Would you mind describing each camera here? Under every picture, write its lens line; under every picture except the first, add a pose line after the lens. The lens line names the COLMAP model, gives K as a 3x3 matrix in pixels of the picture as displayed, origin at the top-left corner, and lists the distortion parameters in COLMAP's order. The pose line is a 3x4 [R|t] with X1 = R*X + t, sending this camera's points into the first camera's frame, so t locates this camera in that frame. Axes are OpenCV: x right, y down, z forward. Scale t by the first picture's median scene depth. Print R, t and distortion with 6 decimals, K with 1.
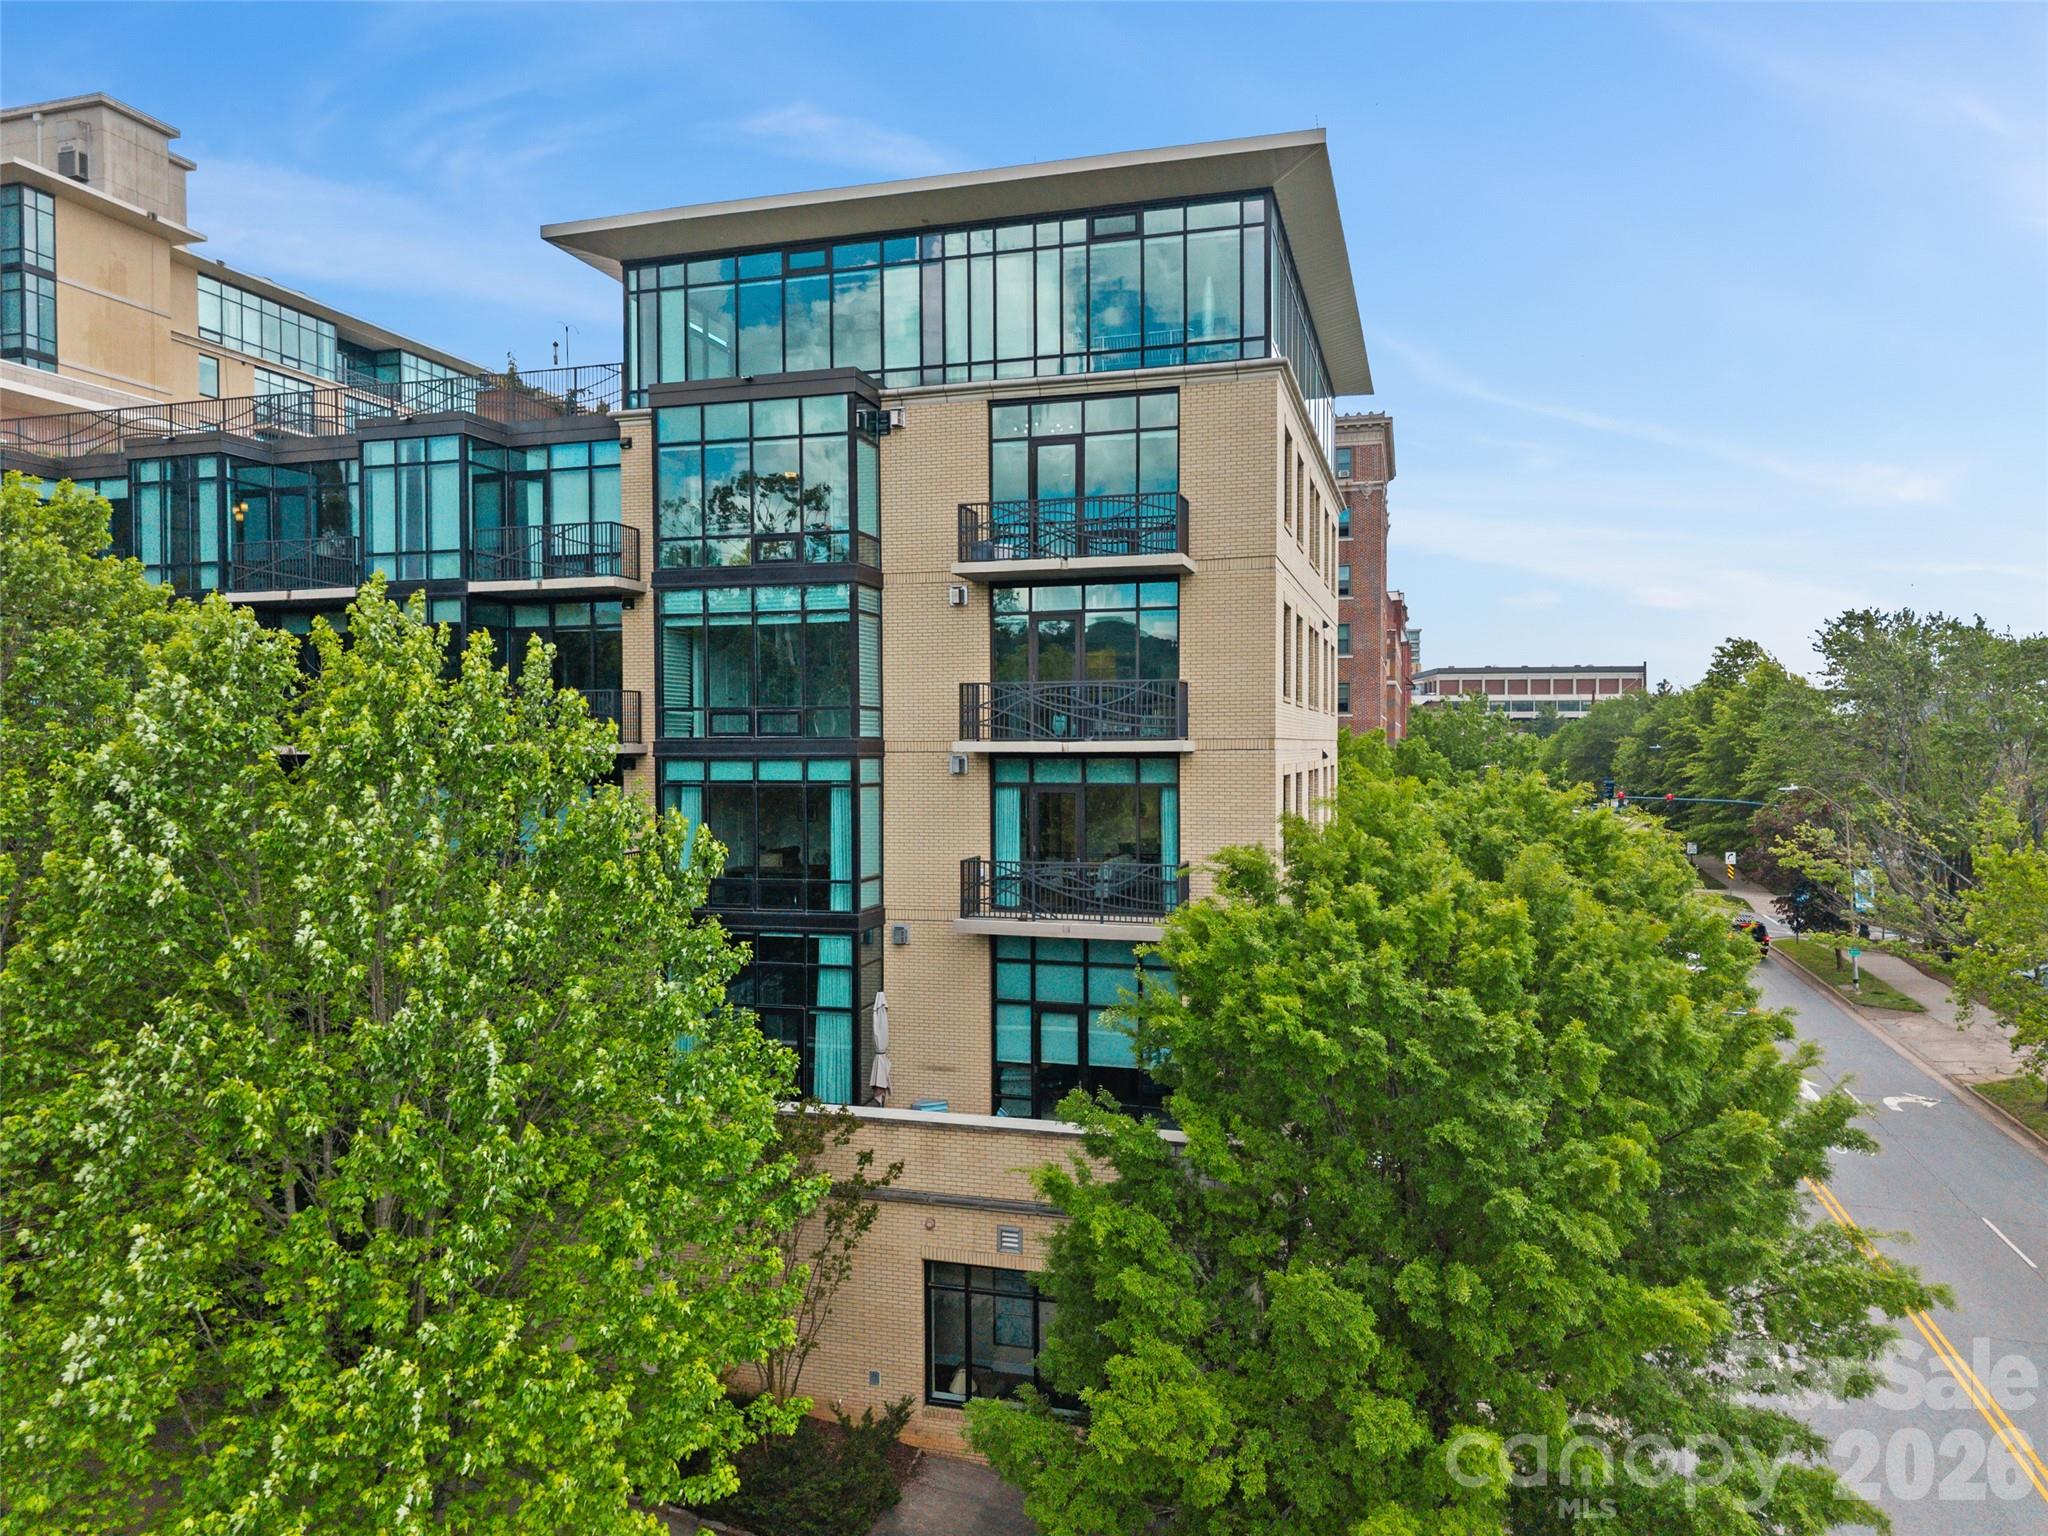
lens RADIAL K [[1400.1, 0, 1015.5], [0, 1400.1, 794.6], [0, 0, 1]] dist [0.009156, 0.000532]
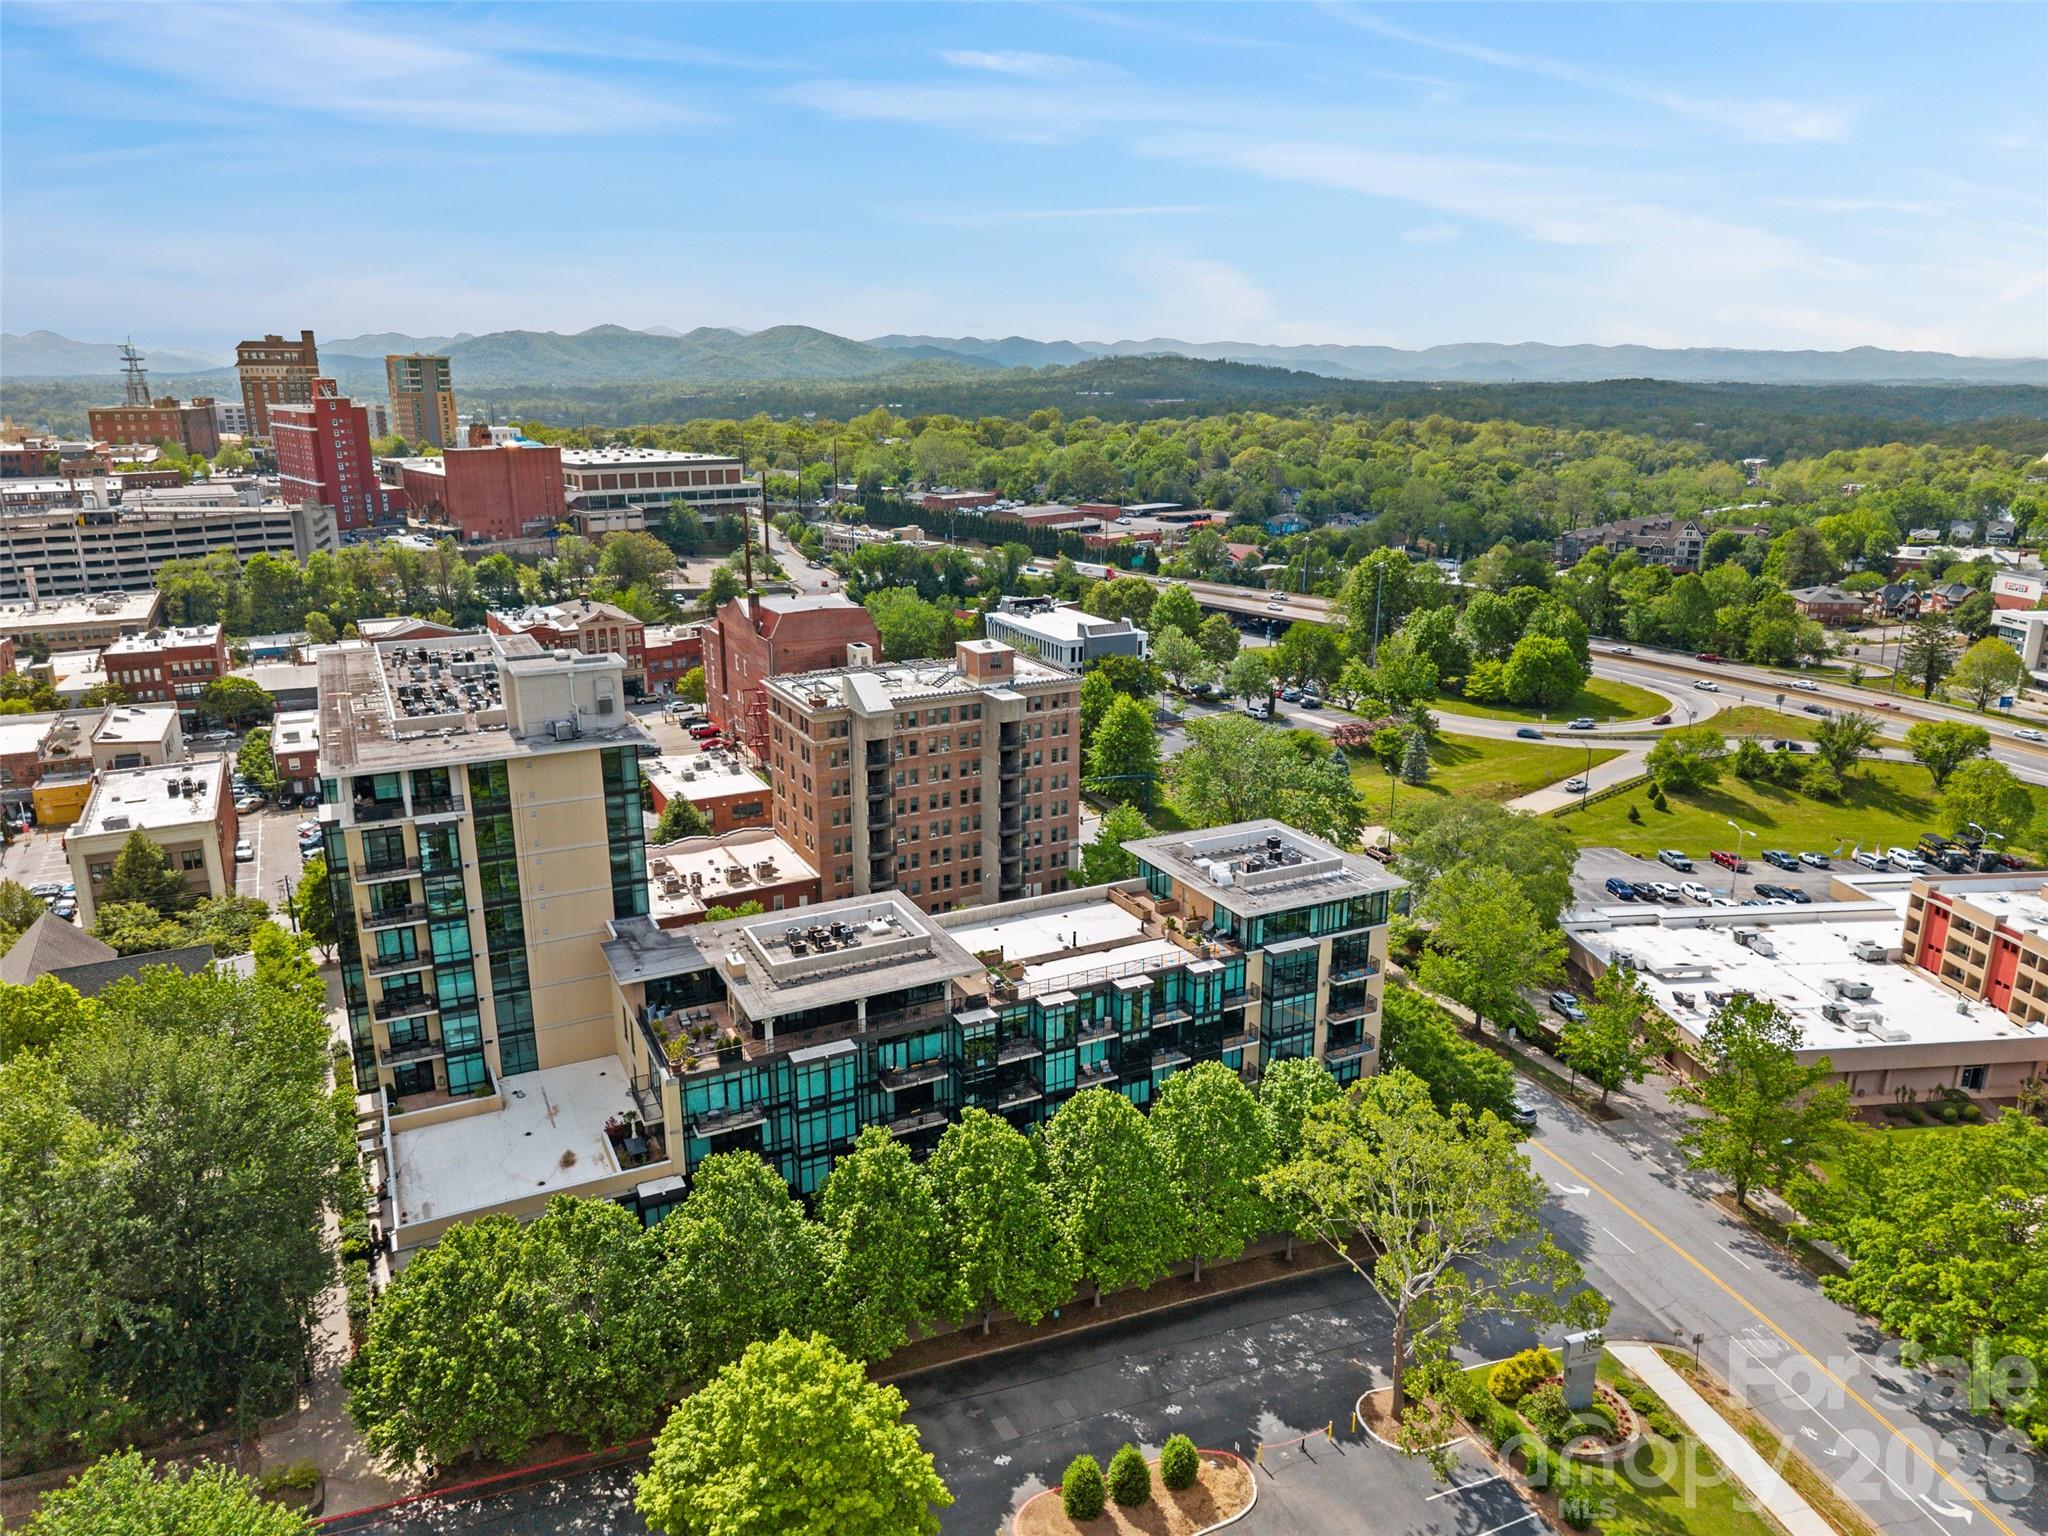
lens RADIAL K [[1387.9, 0, 1021.6], [0, 1387.9, 762.2], [0, 0, 1]] dist [0.024791, -0.005018]
pose [[0.731838, -0.184425, 0.656049, -3.247282], [0.033248, 0.971201, 0.235930, -1.764120], [-0.680667, -0.150851, 0.716894, -1.219979]]
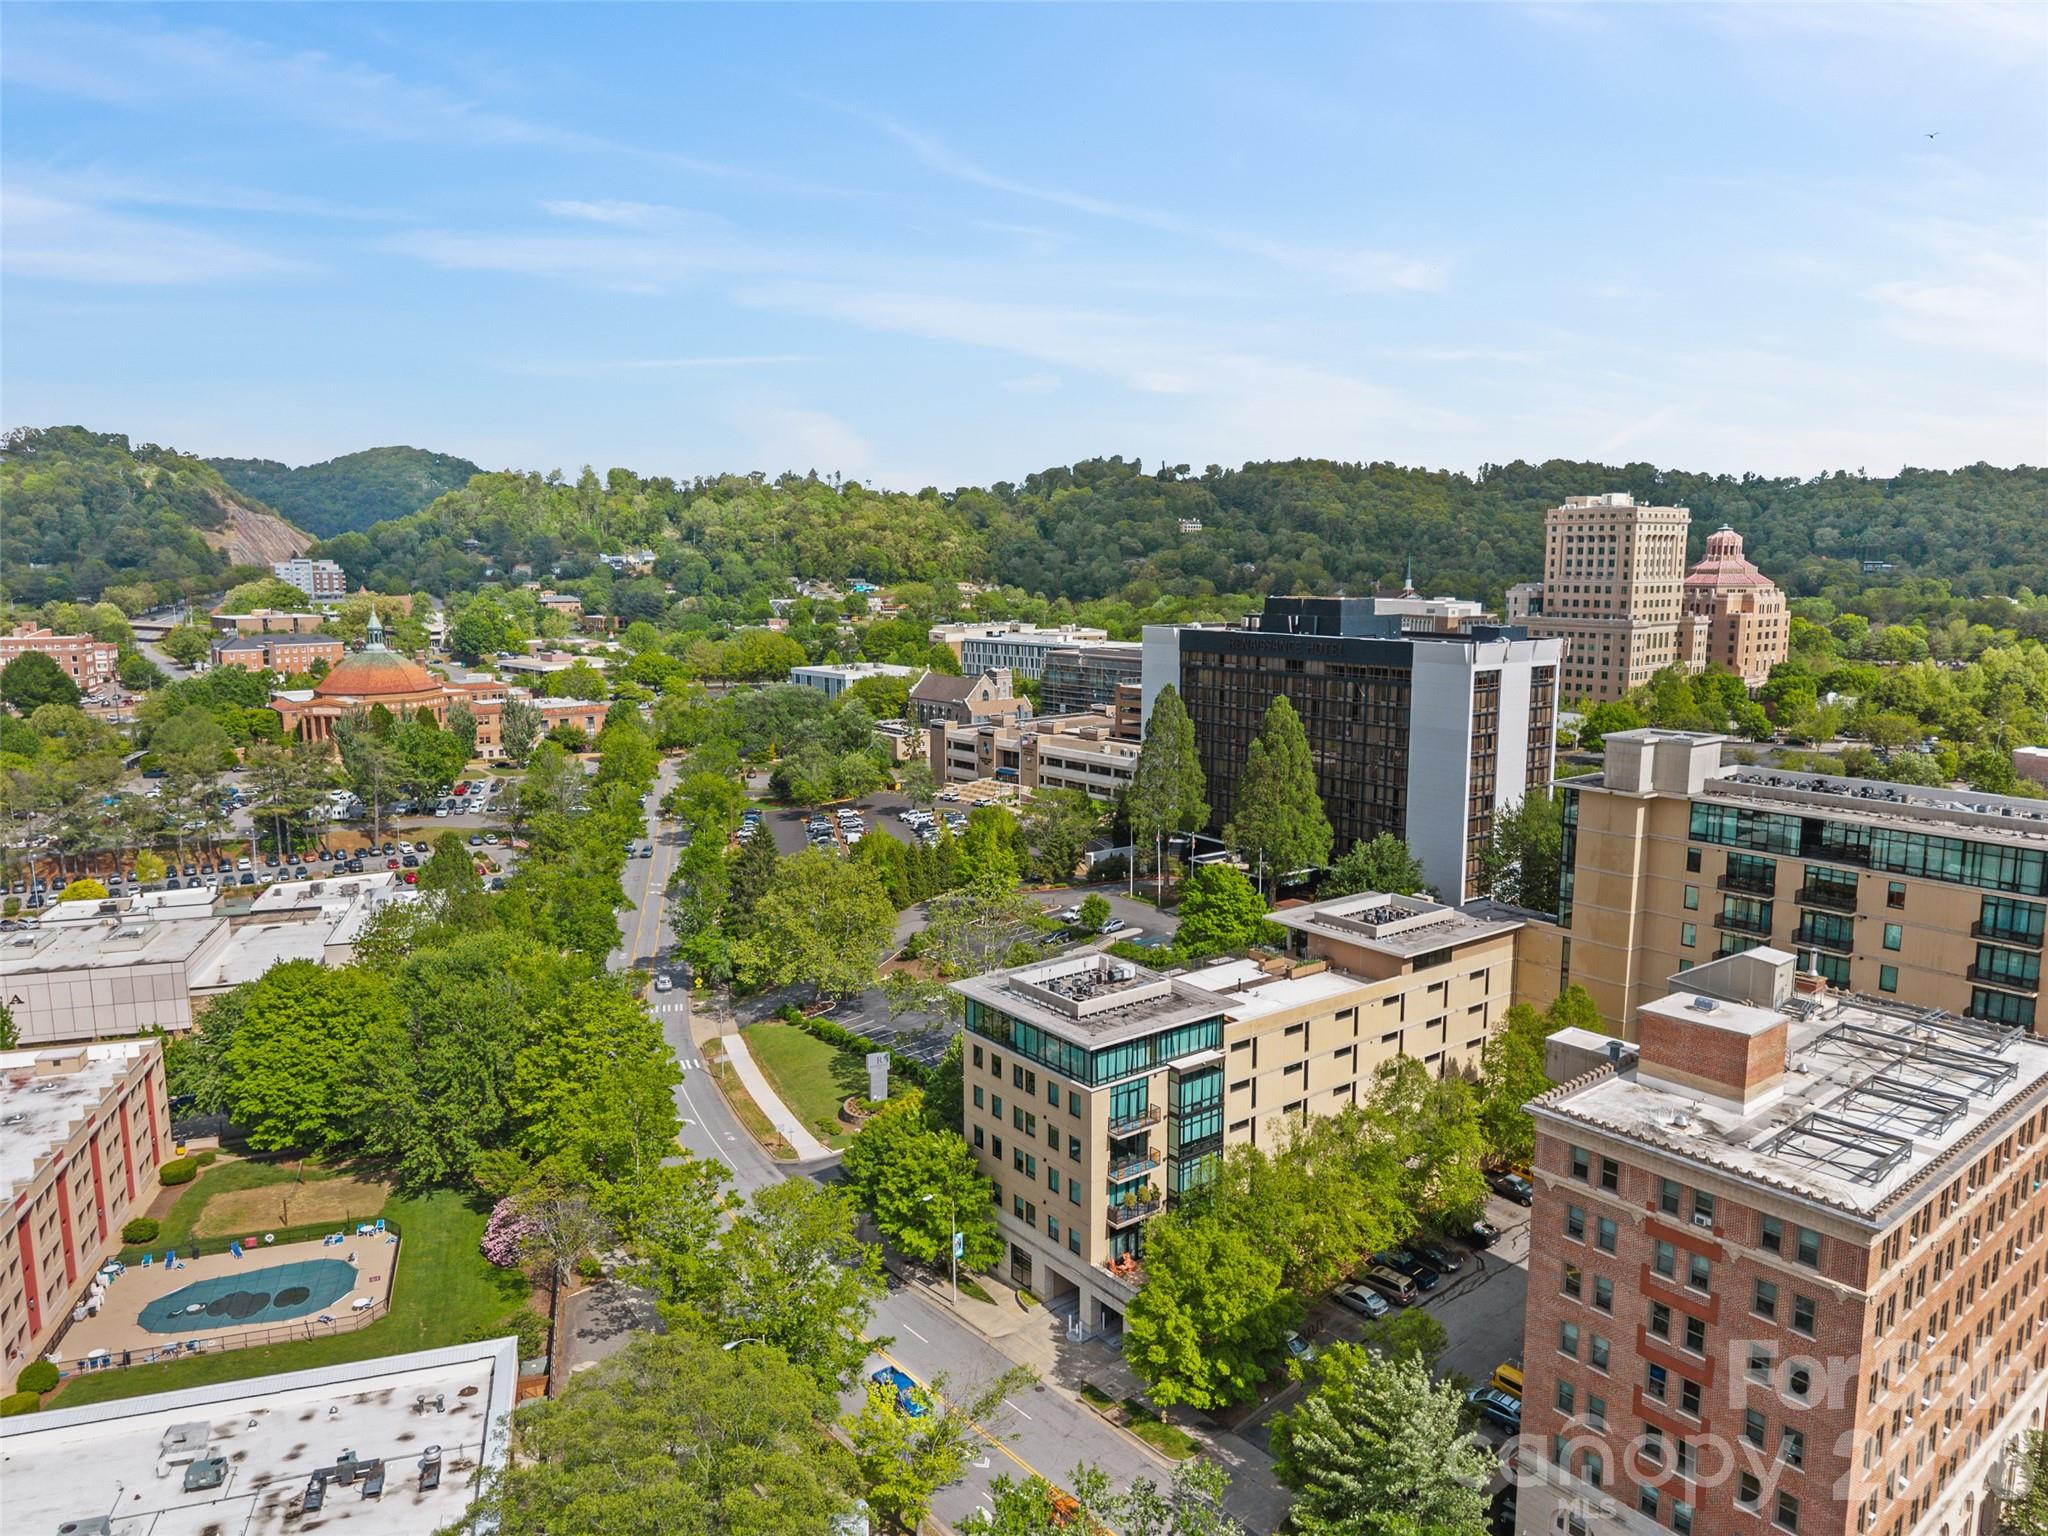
lens RADIAL K [[1387.9, 0, 1021.6], [0, 1387.9, 762.2], [0, 0, 1]] dist [0.024791, -0.005018]
pose [[-0.563646, 0.137835, -0.814436, 3.433120], [-0.031356, 0.981698, 0.187843, -1.897839], [0.825421, 0.131414, -0.549008, 3.285133]]
